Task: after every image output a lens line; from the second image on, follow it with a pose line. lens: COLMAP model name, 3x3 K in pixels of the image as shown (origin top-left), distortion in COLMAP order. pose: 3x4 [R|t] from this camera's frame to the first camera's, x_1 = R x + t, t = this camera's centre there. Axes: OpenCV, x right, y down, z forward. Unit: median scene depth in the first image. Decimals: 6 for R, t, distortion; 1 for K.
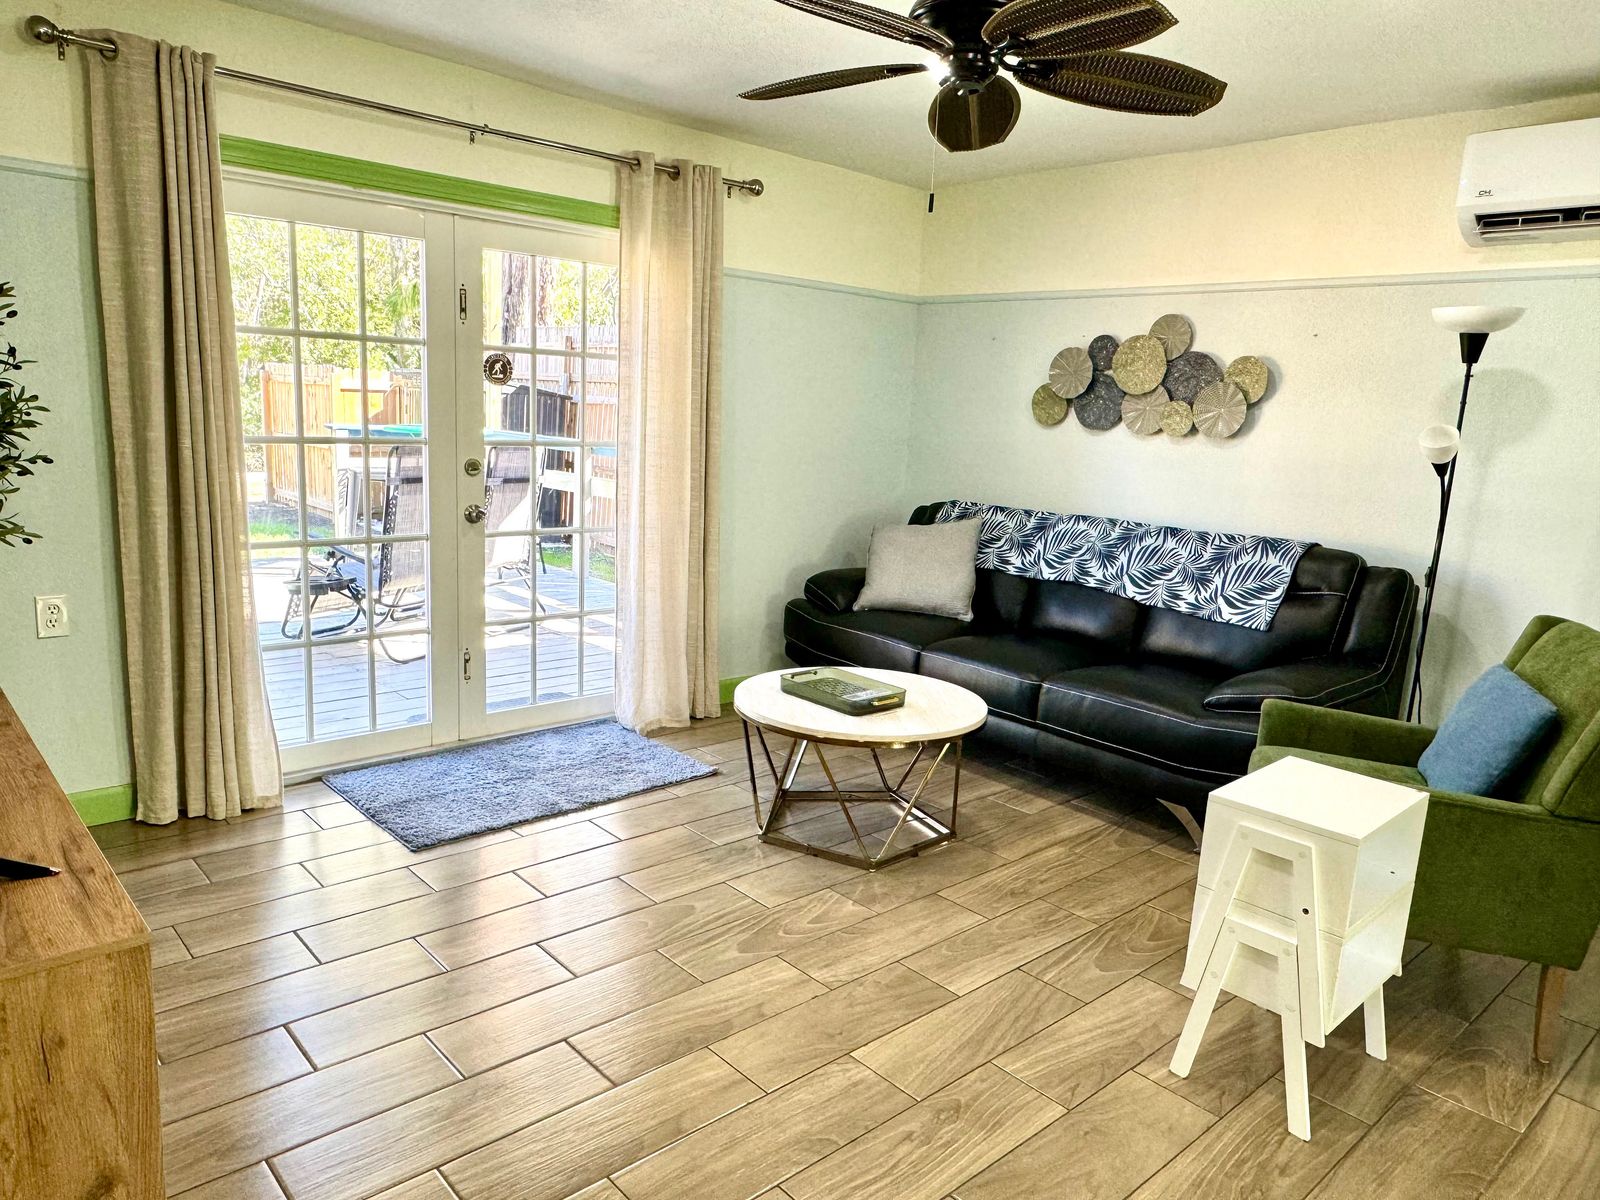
lens RADIAL K [[1076.2, 0, 800.0], [0, 1076.2, 600.0], [0, 0, 1]] dist [-0.002062, -0.001093]
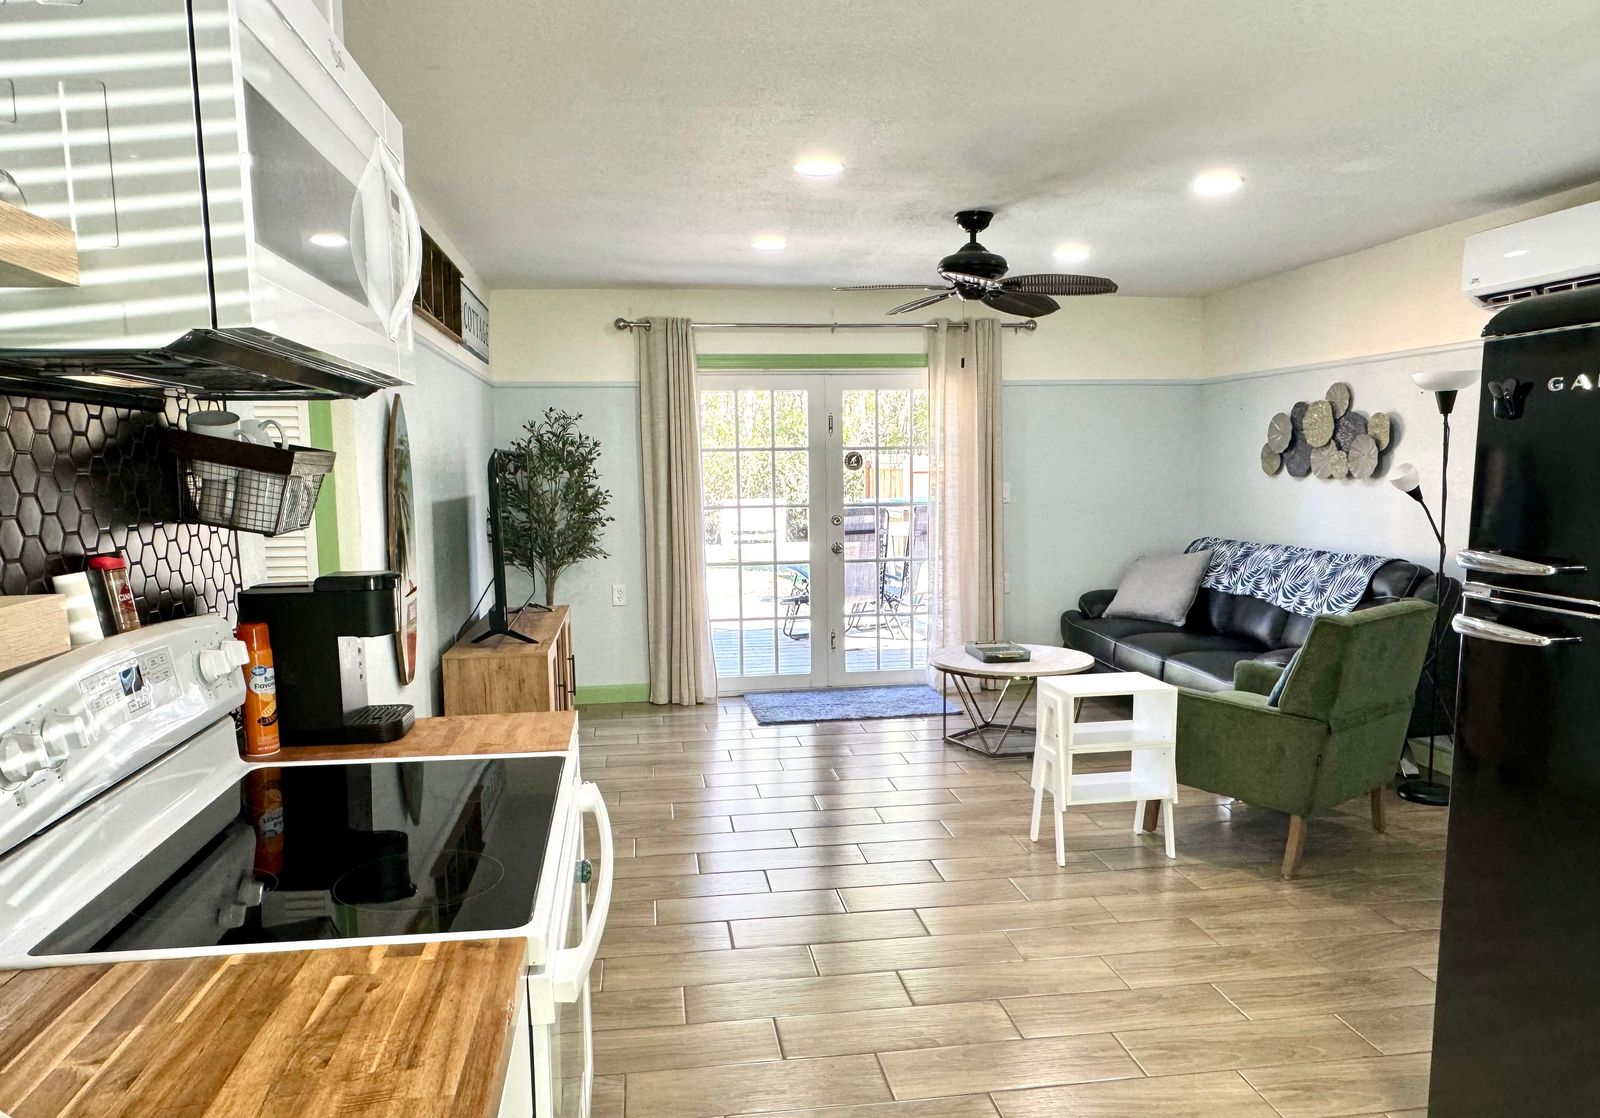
lens RADIAL K [[1063.8, 0, 800.7], [0, 1063.8, 600.0], [0, 0, 1]] dist [-0.005565, -0.001210]
pose [[0.832574, 0.010508, -0.553814, 0.556777], [-0.046144, 0.997660, -0.050441, 0.084883], [0.551989, 0.067551, 0.831111, -0.388127]]
